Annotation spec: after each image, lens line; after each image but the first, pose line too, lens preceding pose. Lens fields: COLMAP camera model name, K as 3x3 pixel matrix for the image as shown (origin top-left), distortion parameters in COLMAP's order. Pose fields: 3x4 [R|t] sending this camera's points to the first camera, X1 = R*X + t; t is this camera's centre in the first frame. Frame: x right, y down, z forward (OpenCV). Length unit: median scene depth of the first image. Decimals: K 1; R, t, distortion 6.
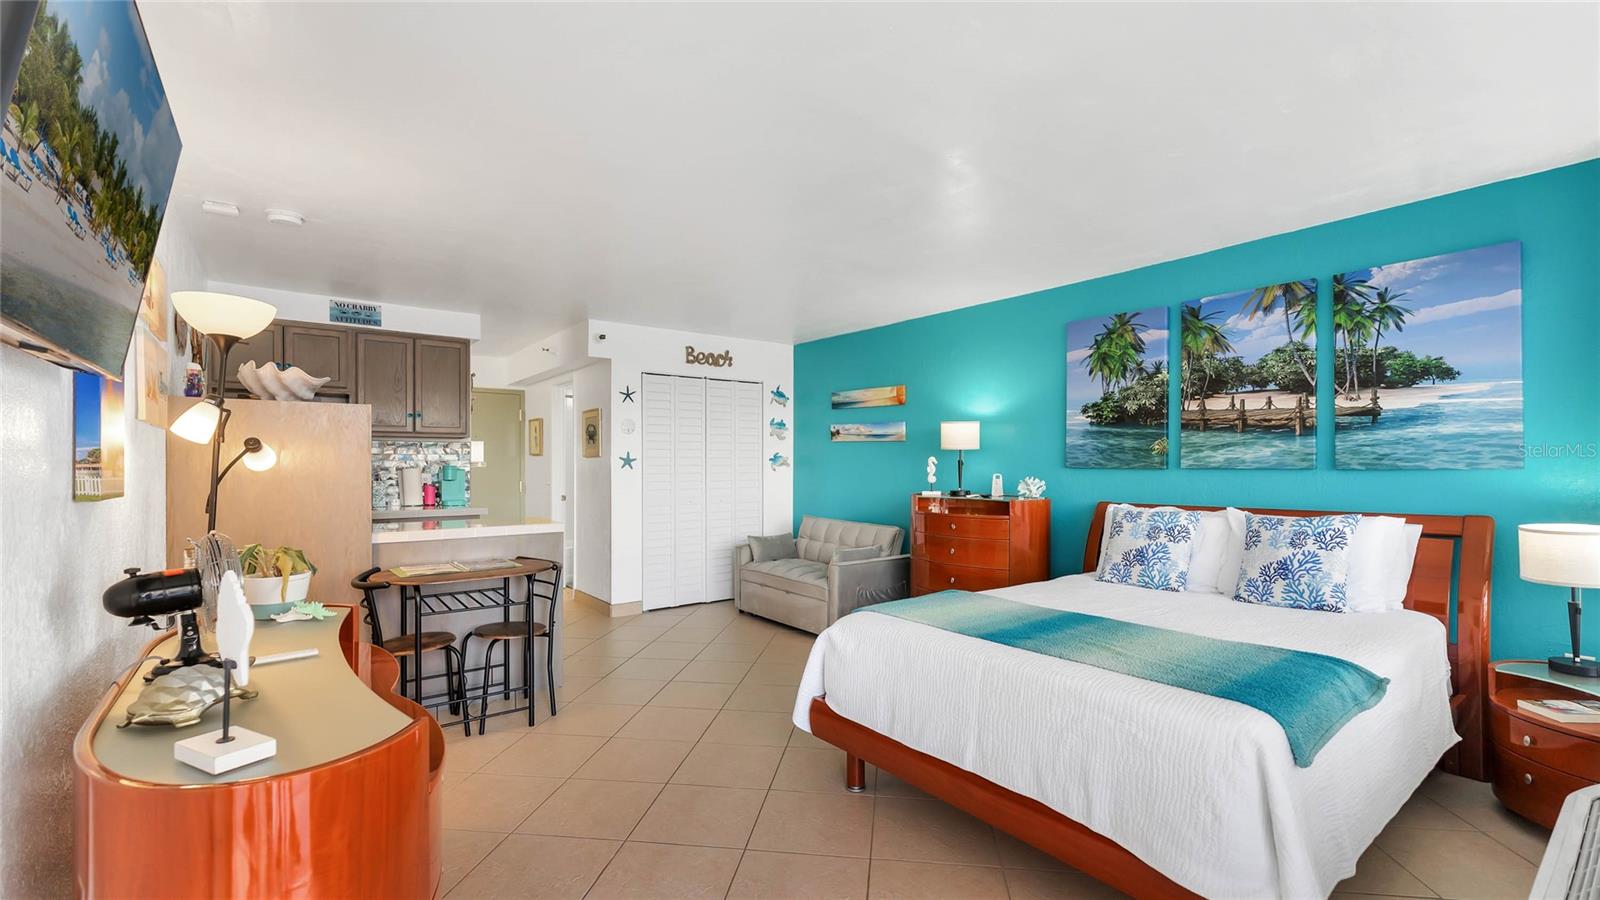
lens RADIAL K [[672.4, 0, 804.6], [0, 672.4, 460.2], [0, 0, 1]] dist [0.003174, 0.000239]
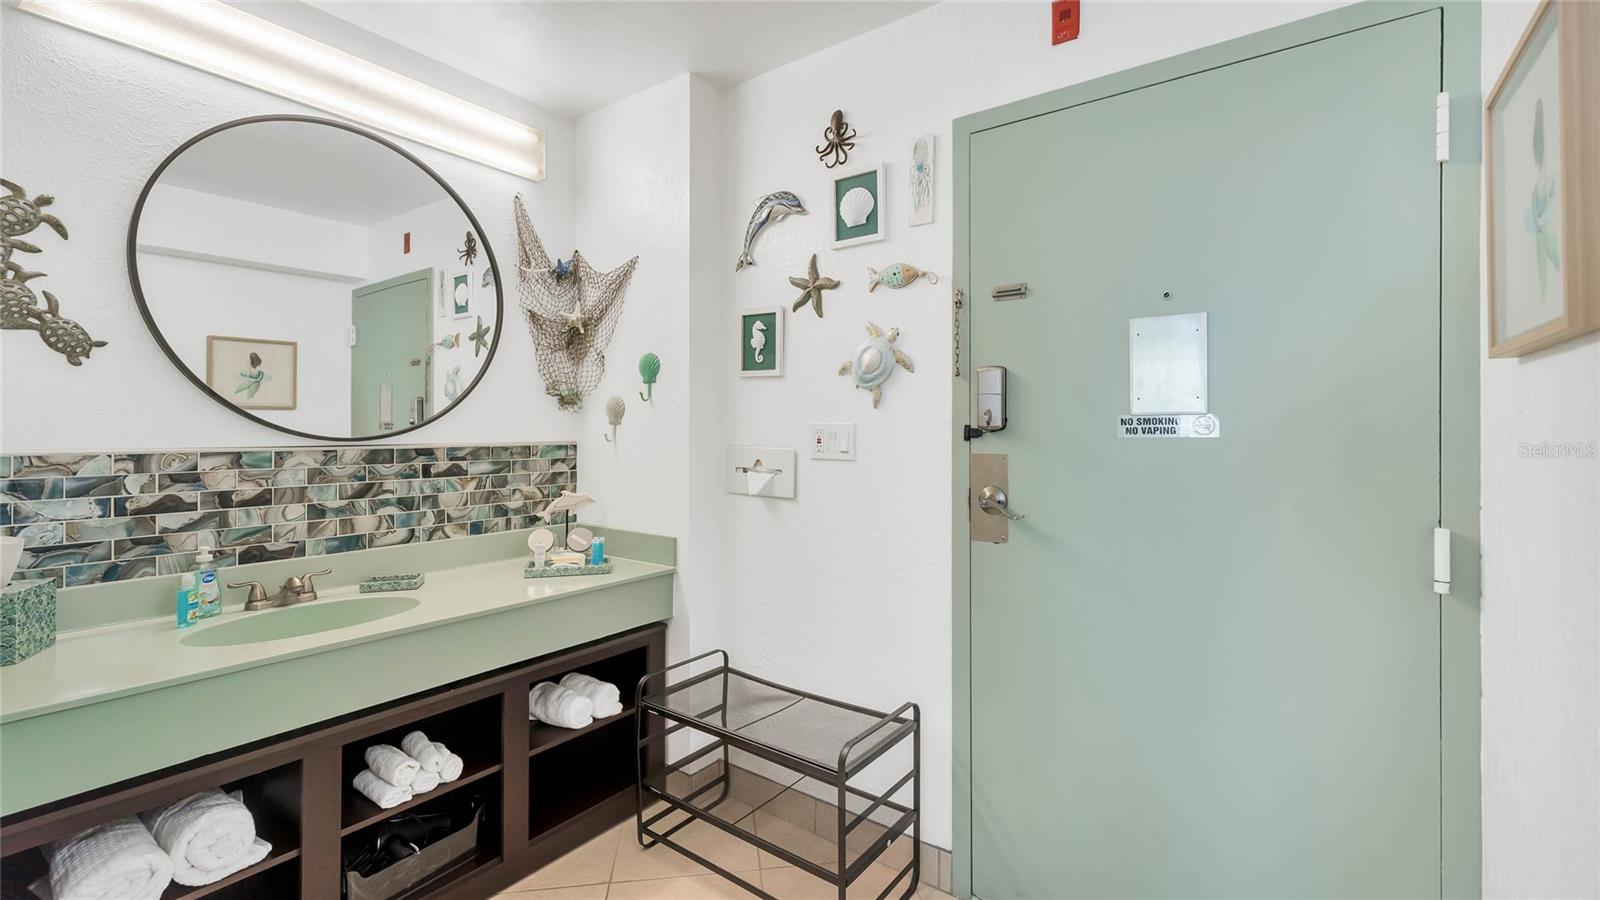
lens RADIAL K [[652.0, 0, 832.1], [0, 652.0, 428.7], [0, 0, 1]] dist [-0.000338, -0.000049]
pose [[0.307255, 0.000316, -0.951627, -0.574131], [0.001892, 0.999998, 0.000943, 0.012209], [0.951625, -0.002090, 0.307253, 1.473490]]
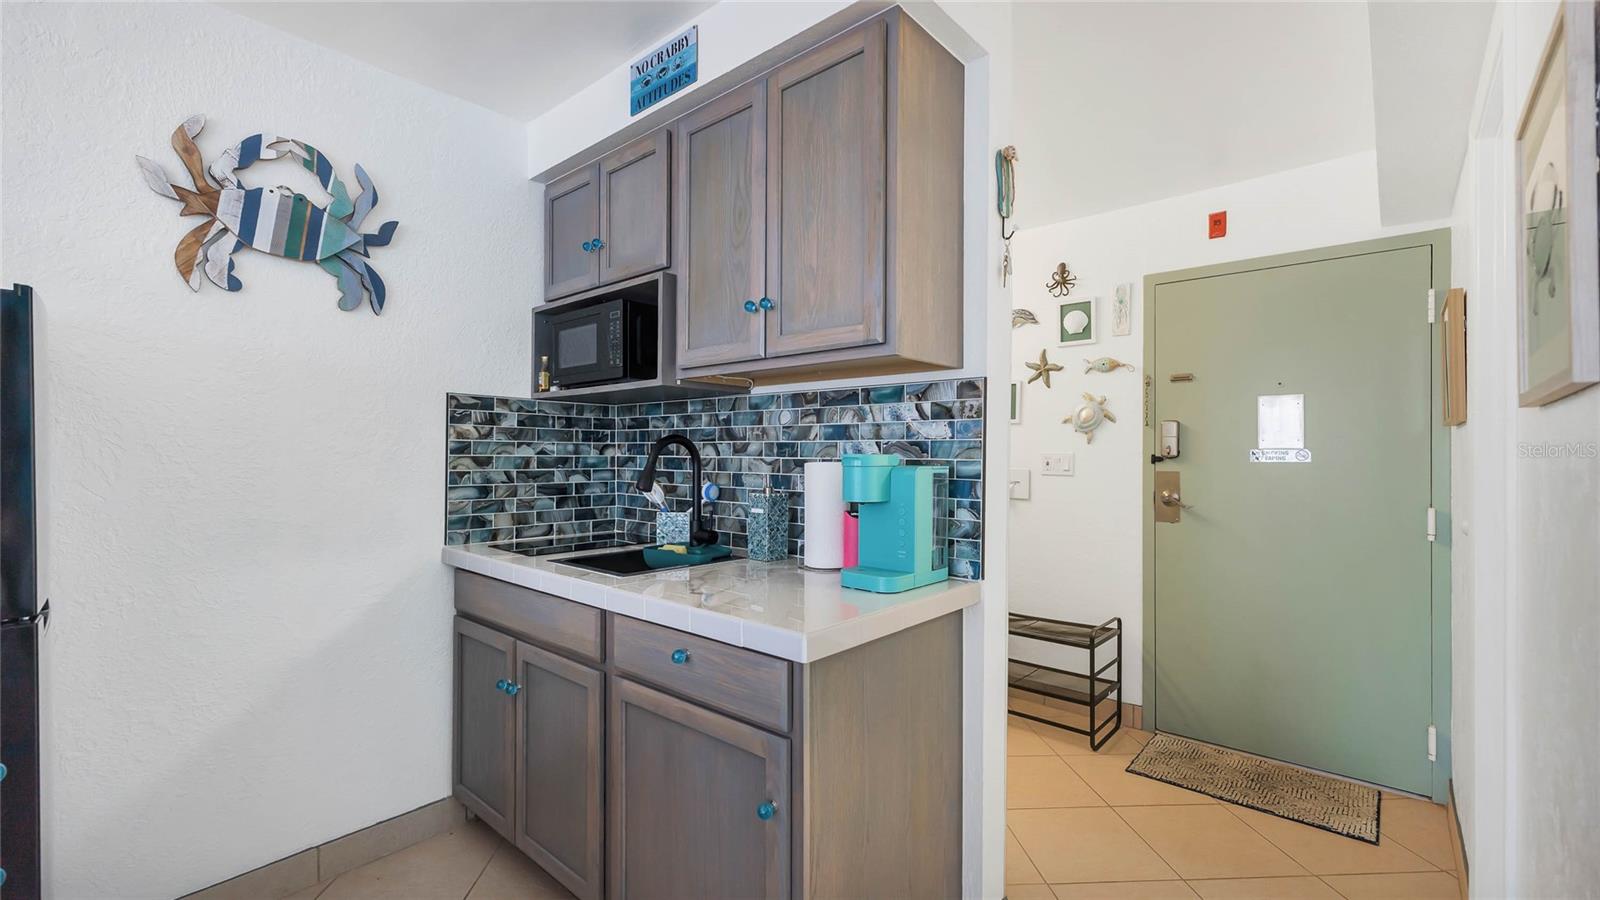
lens RADIAL K [[675.5, 0, 808.2], [0, 675.5, 453.9], [0, 0, 1]] dist [0.000329, 0.000369]
pose [[0.204892, -0.000472, -0.978785, -0.294917], [-0.000664, 1.000000, -0.000621, 0.010456], [0.978784, 0.000777, 0.204891, 1.159763]]
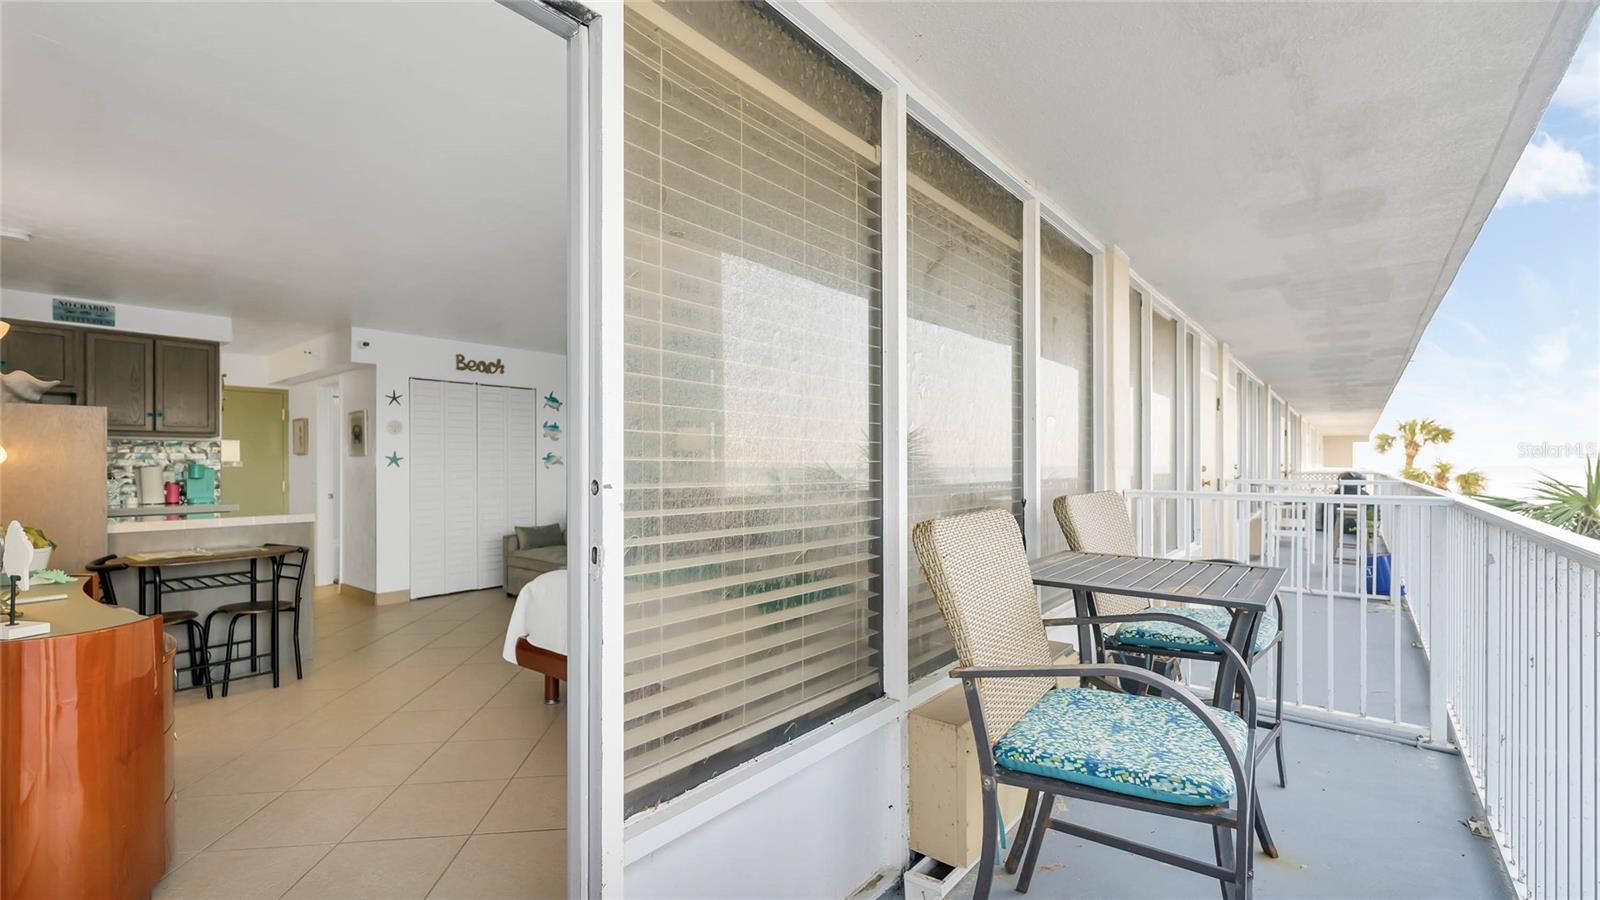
lens RADIAL K [[672.4, 0, 804.6], [0, 672.4, 460.2], [0, 0, 1]] dist [0.003174, 0.000239]
pose [[0.971234, -0.000592, 0.238127, 0.160276], [0.001011, 0.999998, -0.001639, 0.005792], [-0.238125, 0.001833, 0.971233, -0.272710]]
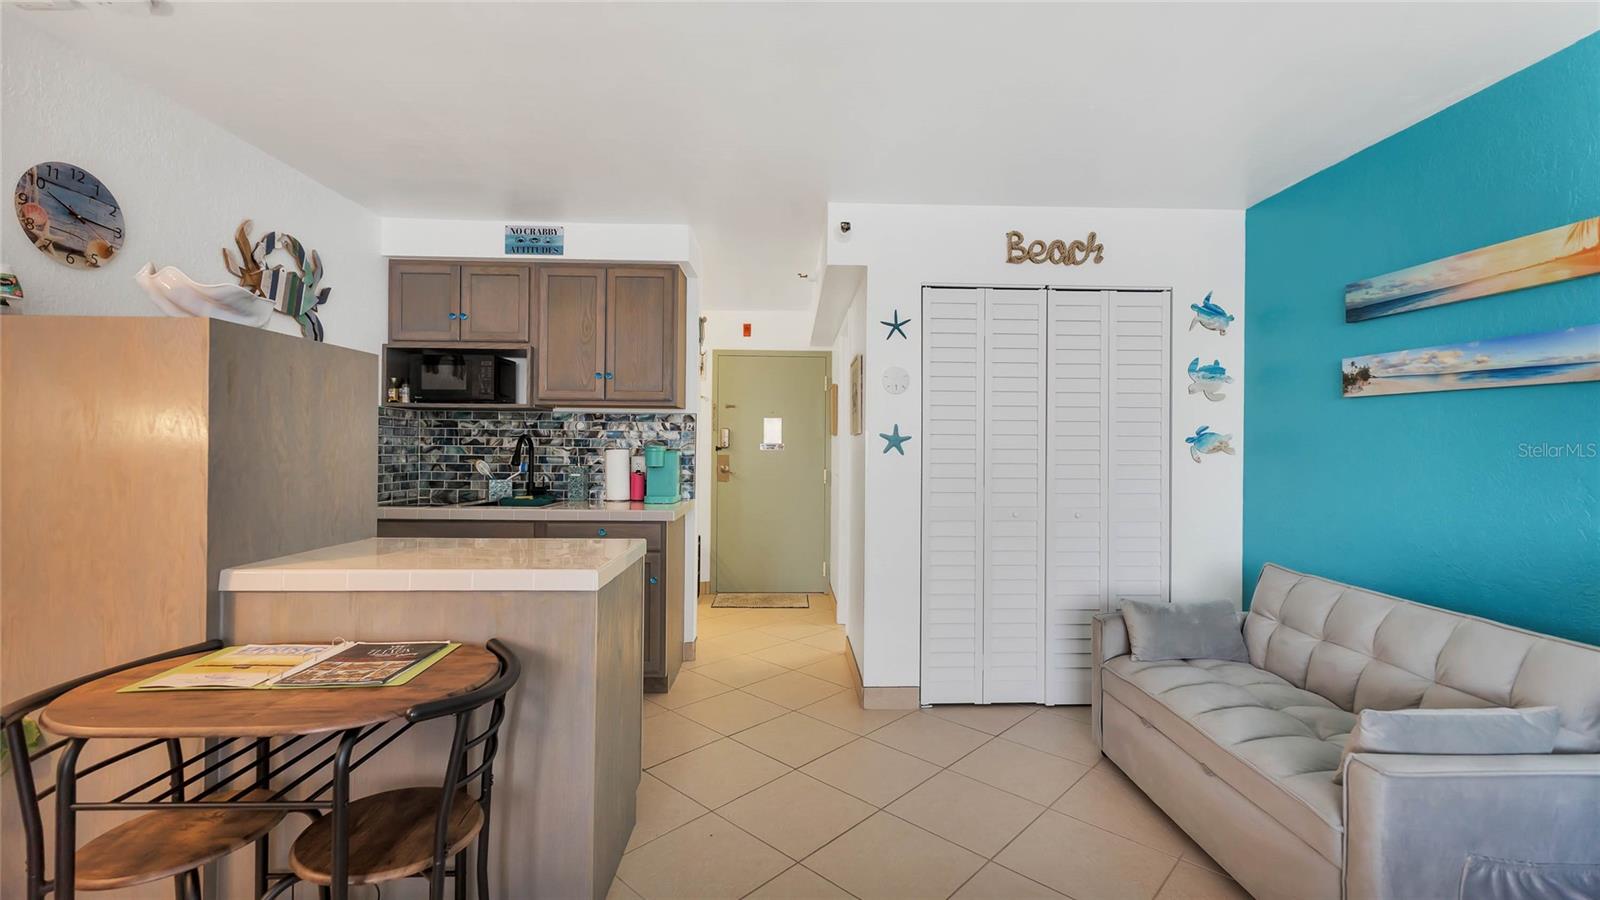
lens RADIAL K [[673.4, 0, 807.9], [0, 673.4, 442.2], [0, 0, 1]] dist [0.001327, 0.000087]
pose [[0.814377, 0.003086, -0.580328, 0.015609], [-0.007269, 0.999962, -0.004882, 0.008132], [0.580291, 0.008194, 0.814368, 0.660116]]
